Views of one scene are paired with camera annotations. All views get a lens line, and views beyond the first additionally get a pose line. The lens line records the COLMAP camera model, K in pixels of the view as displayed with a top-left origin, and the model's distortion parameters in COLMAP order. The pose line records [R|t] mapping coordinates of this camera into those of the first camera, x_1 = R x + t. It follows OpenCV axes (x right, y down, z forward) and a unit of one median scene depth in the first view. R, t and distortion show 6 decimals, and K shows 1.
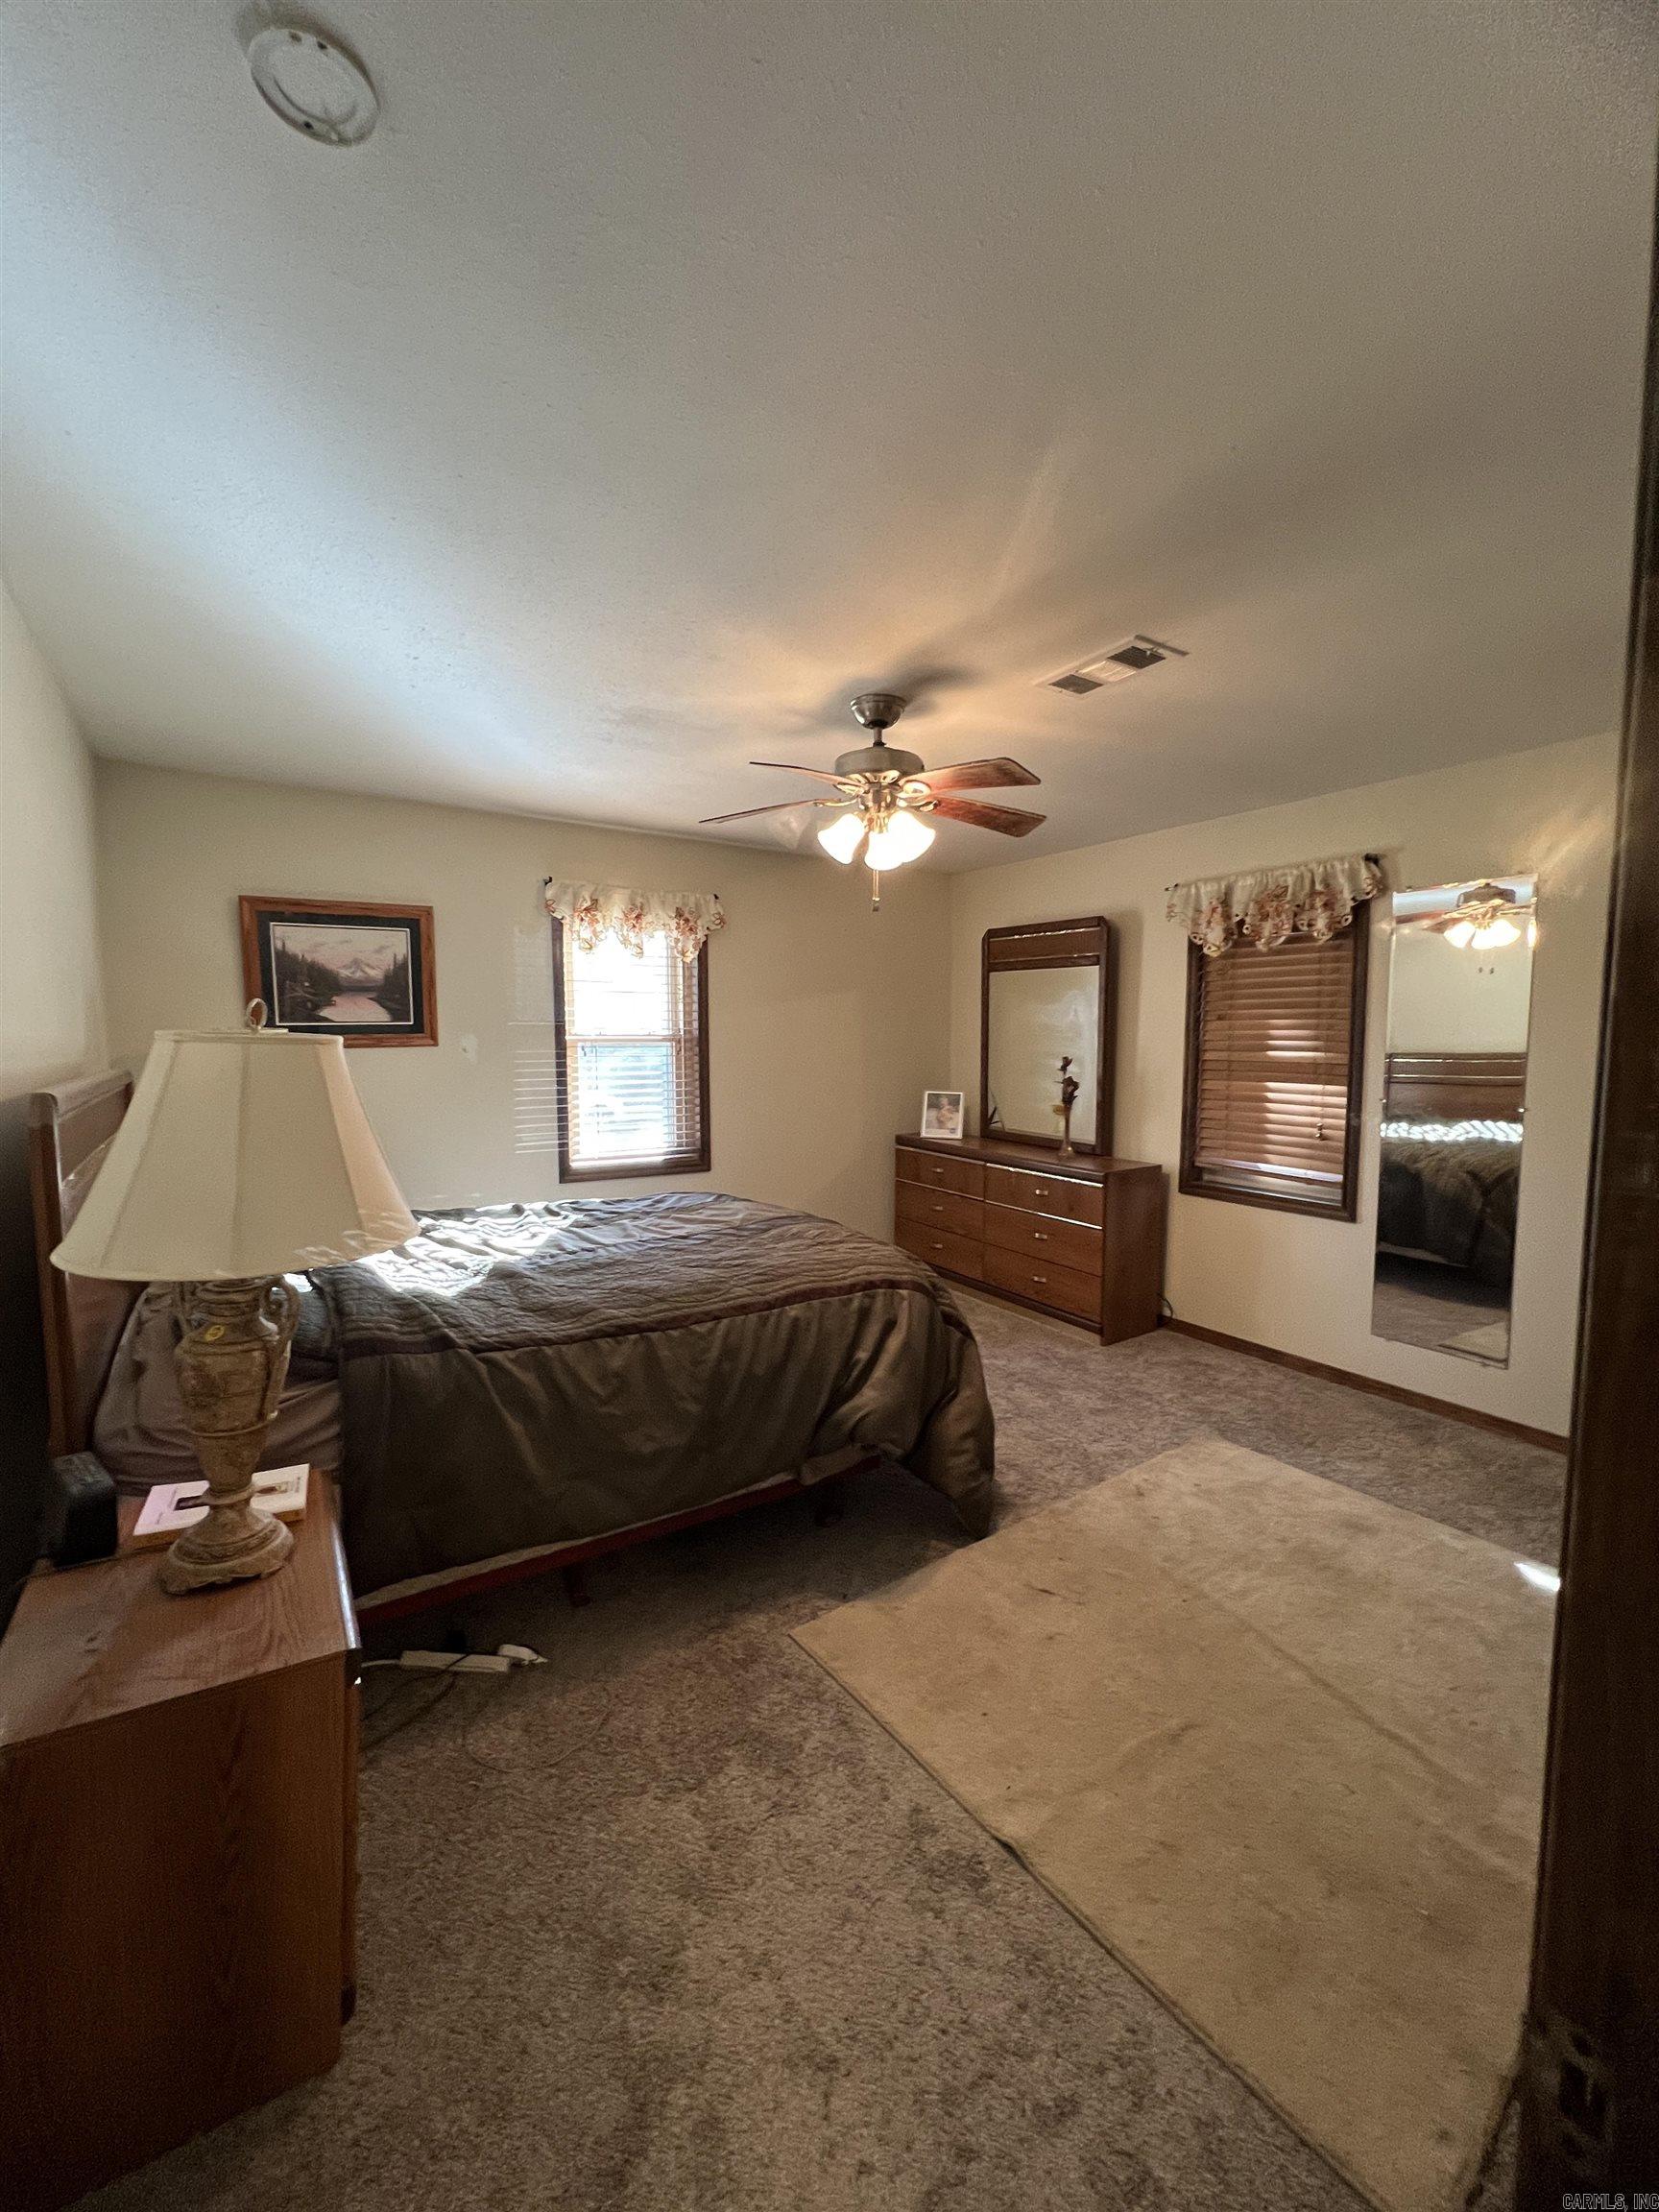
lens RADIAL K [[887.7, 0, 832.5], [0, 887.7, 1104.2], [0, 0, 1]] dist [0.000053, -0.000067]
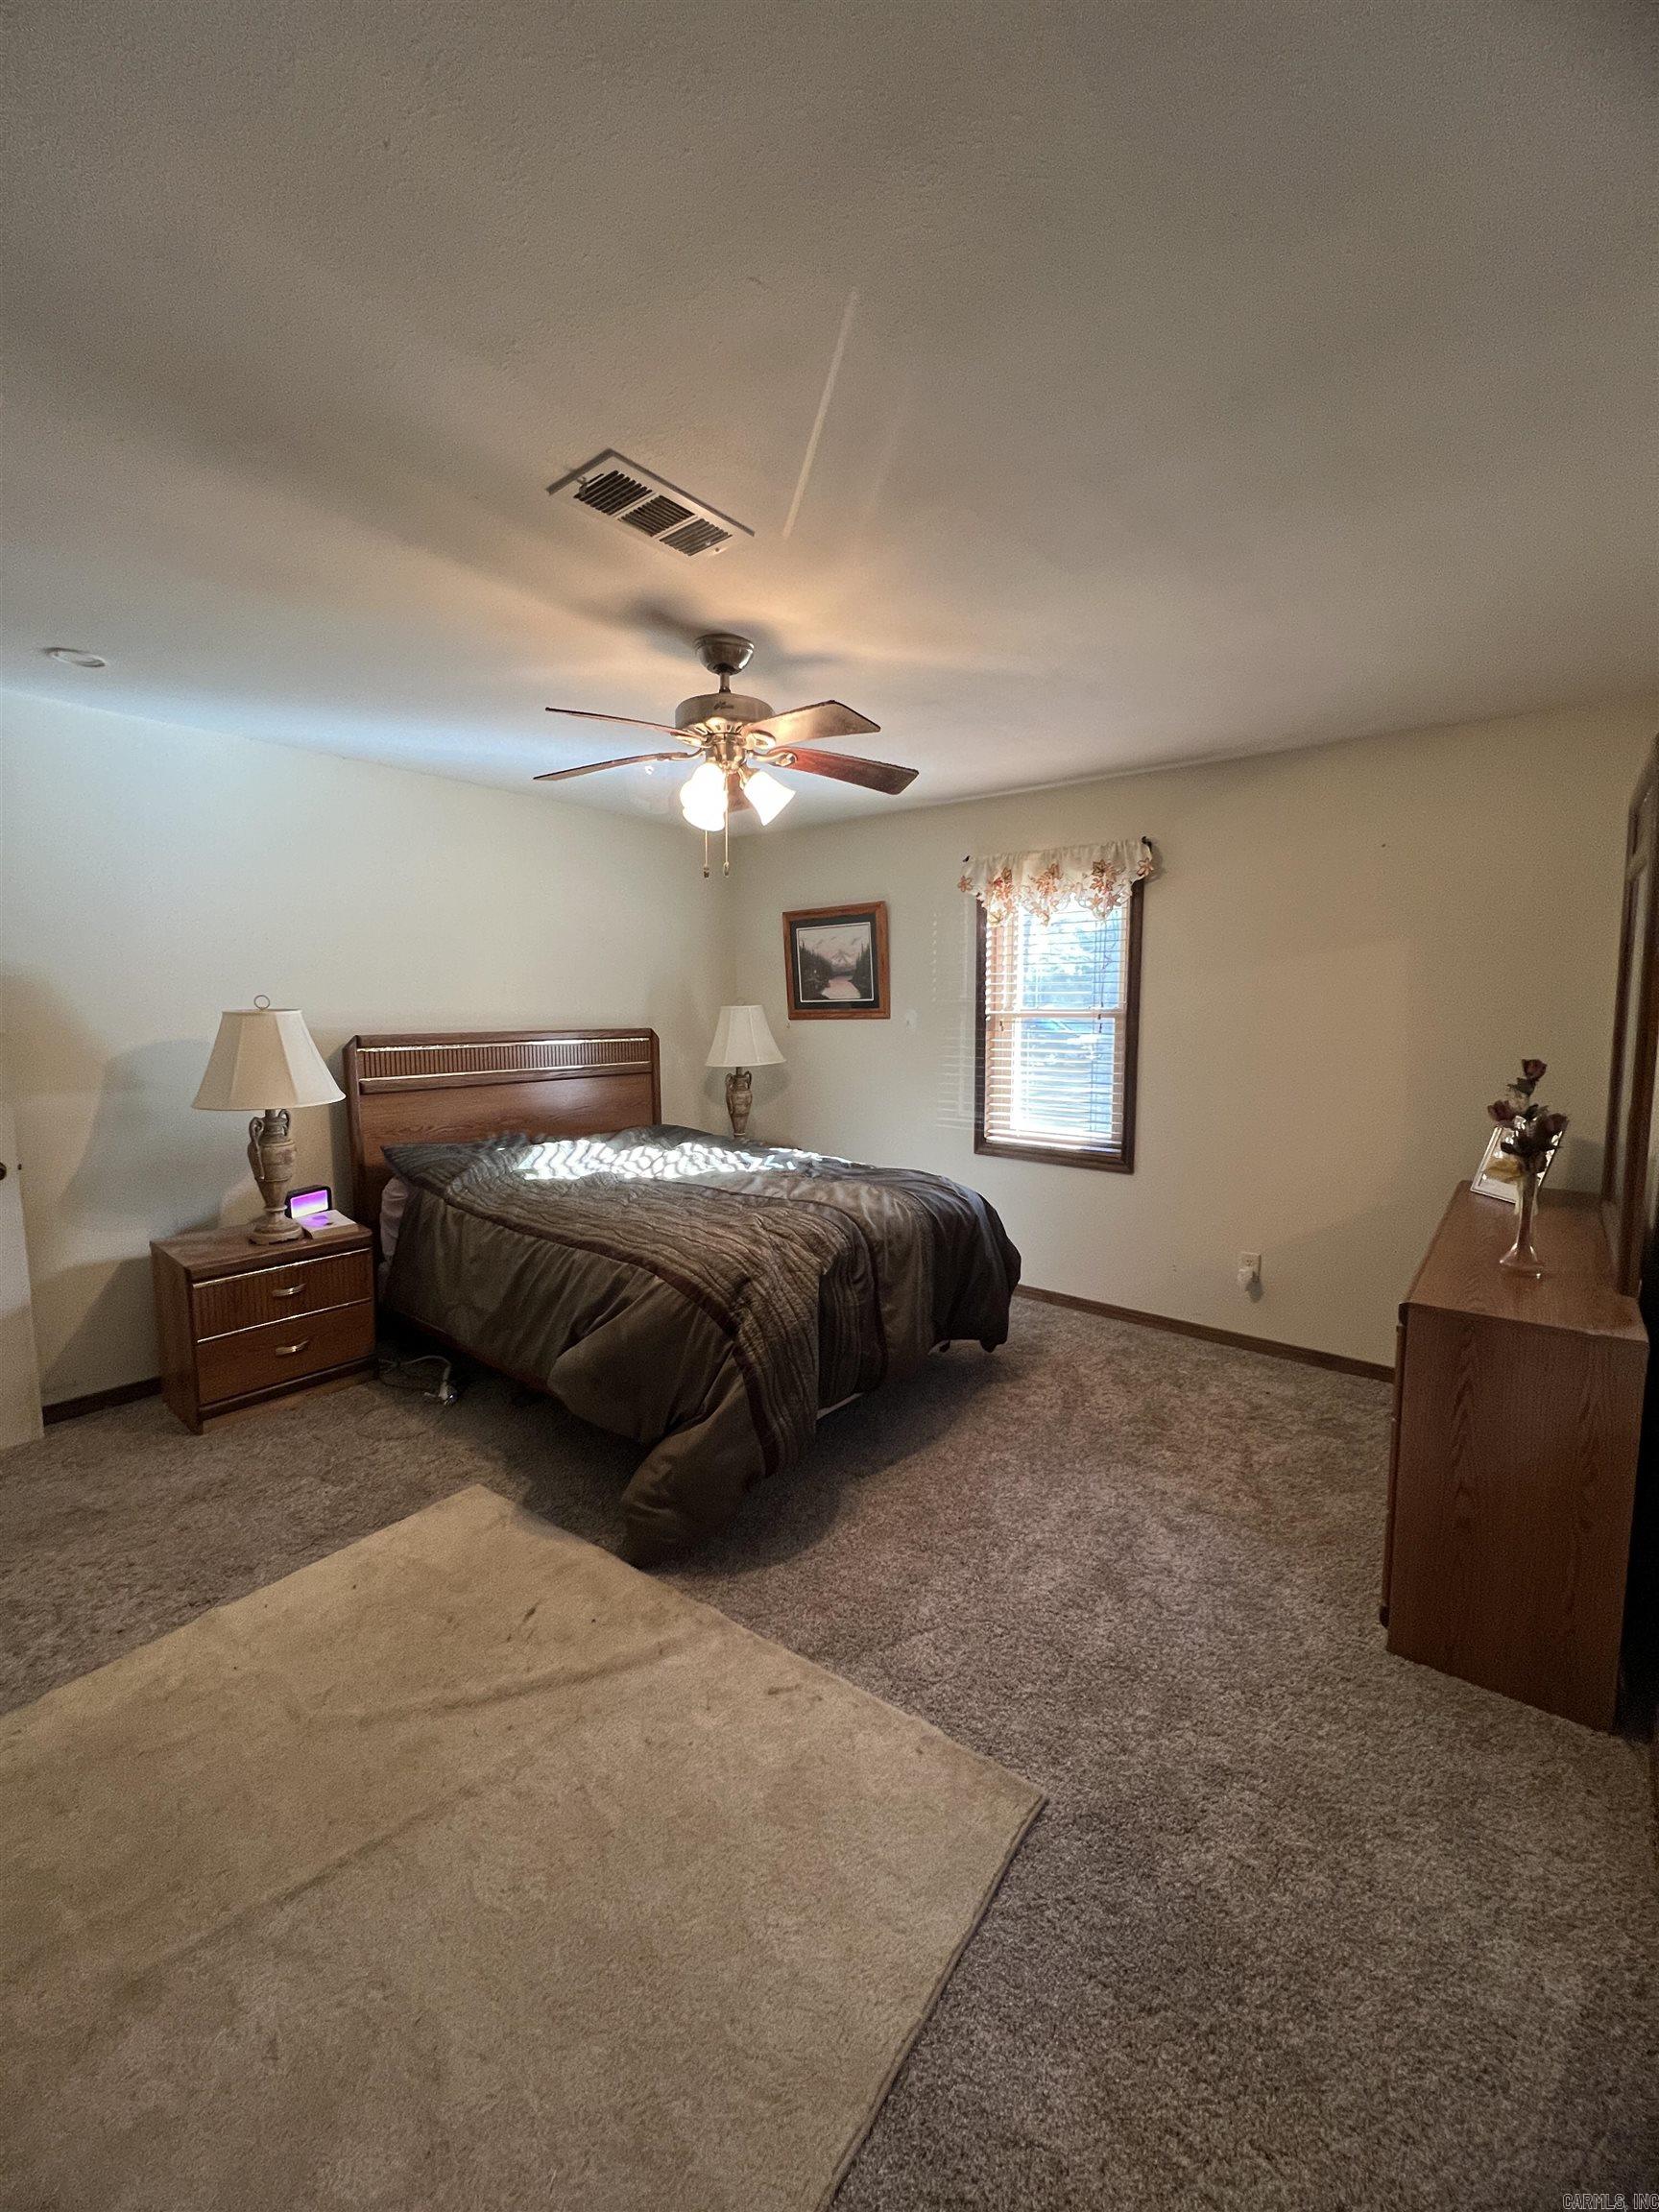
lens RADIAL K [[887.7, 0, 832.6], [0, 887.7, 1103.5], [0, 0, 1]] dist [0.000053, -0.000067]
pose [[0.309133, 0.103665, -0.945352, 0.681913], [-0.074917, 0.993607, 0.084458, -0.049090], [0.948063, 0.044714, 0.314923, 0.576691]]
